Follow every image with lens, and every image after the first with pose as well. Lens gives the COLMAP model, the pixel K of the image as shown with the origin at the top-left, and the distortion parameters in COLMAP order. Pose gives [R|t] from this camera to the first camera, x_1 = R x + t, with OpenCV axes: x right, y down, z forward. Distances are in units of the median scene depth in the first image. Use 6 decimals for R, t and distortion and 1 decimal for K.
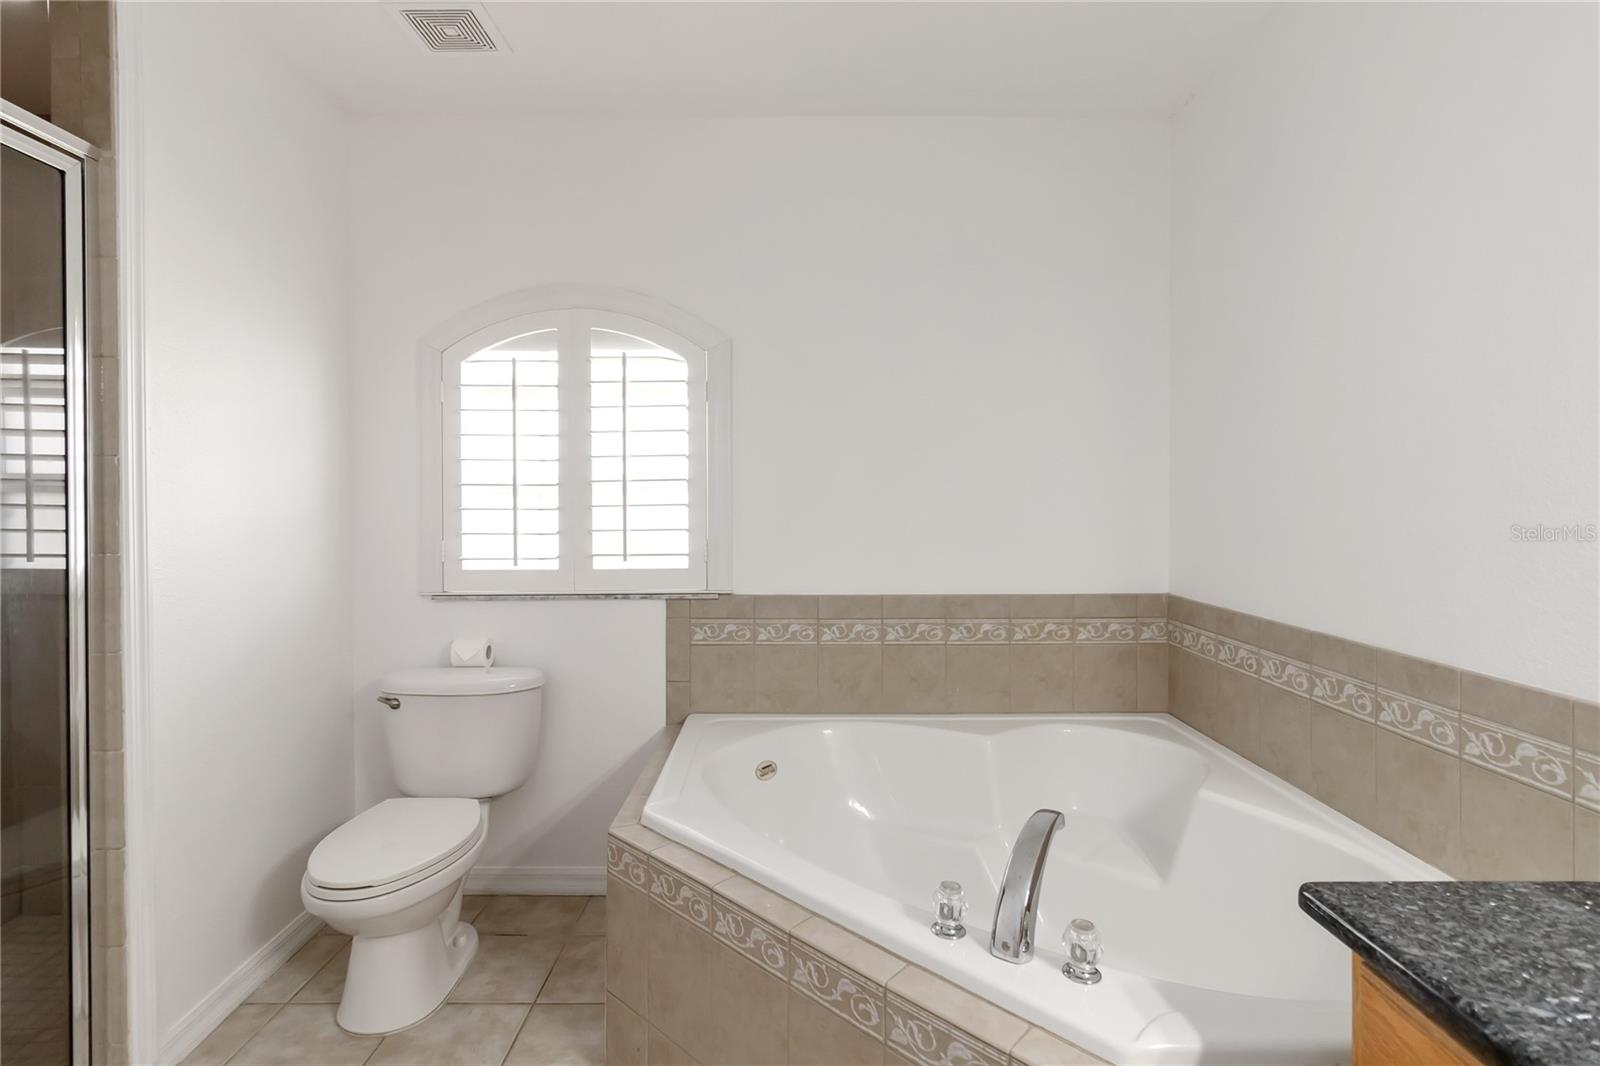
lens RADIAL K [[773.6, 0, 827.8], [0, 773.6, 508.0], [0, 0, 1]] dist [0.002357, 0.000963]
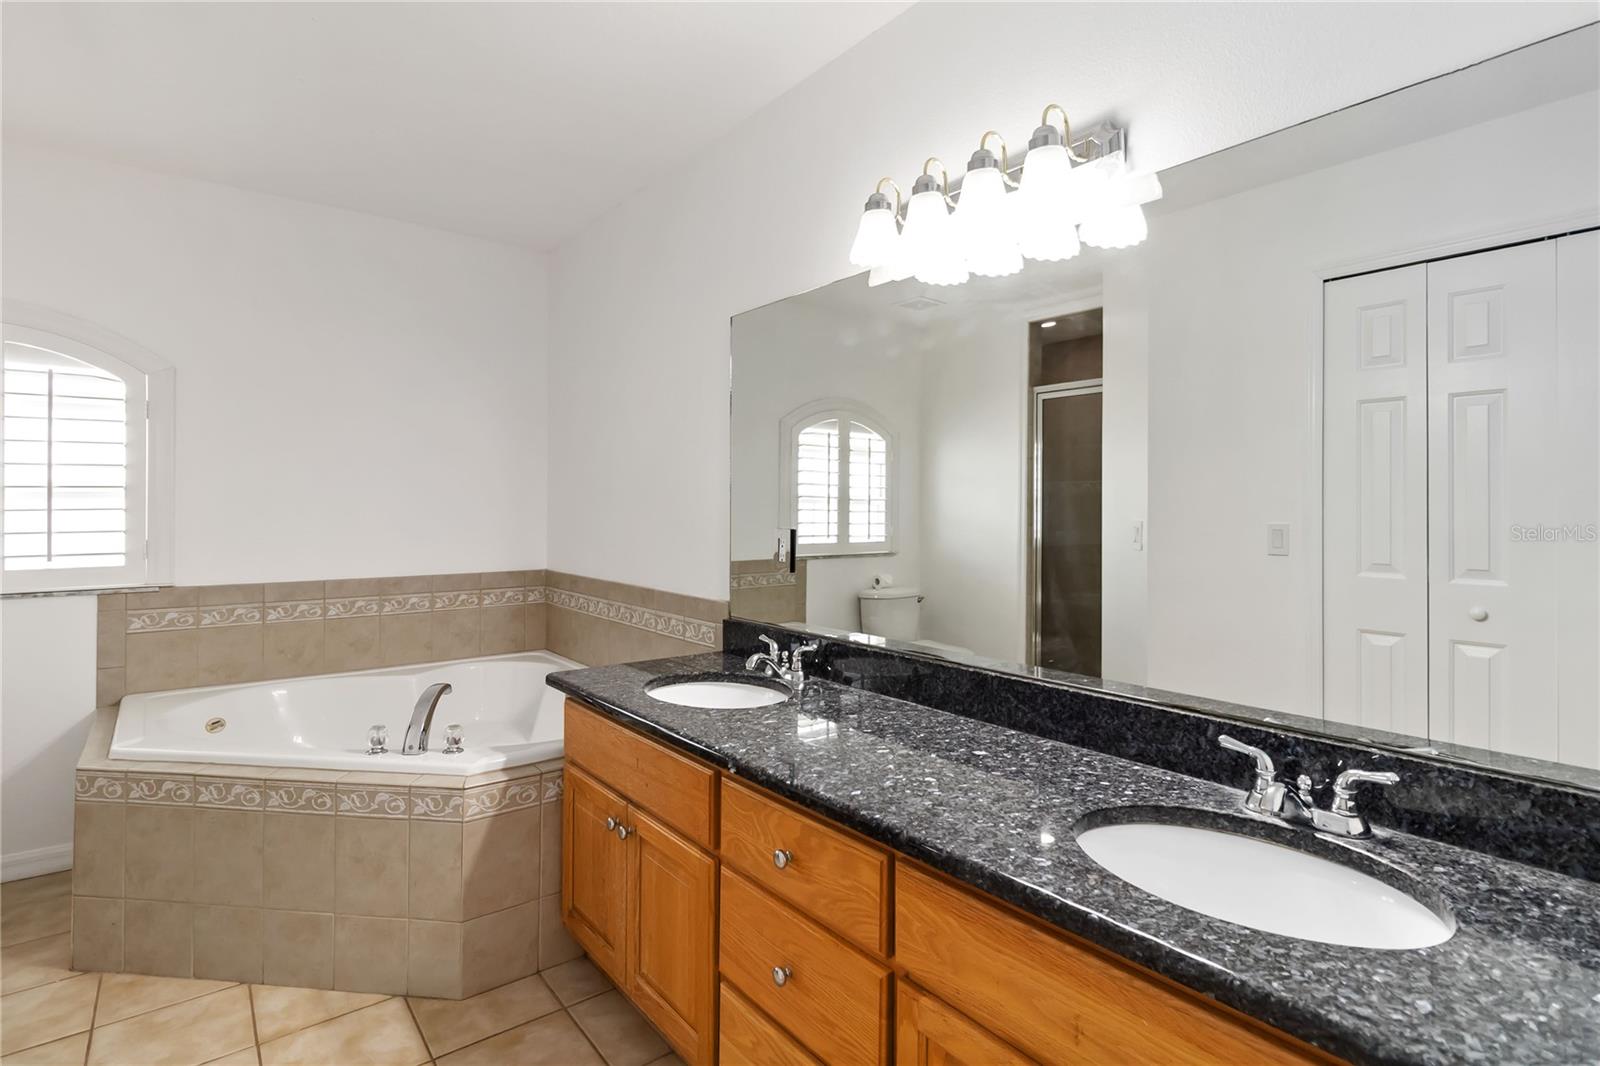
lens RADIAL K [[799.0, 0, 801.0], [0, 799.0, 500.5], [0, 0, 1]] dist [0.000096, -0.000369]
pose [[0.809530, 0.009113, 0.587007, -0.068776], [0.001212, 0.999851, -0.017193, 0.004359], [-0.587077, 0.014629, 0.809399, -0.532994]]
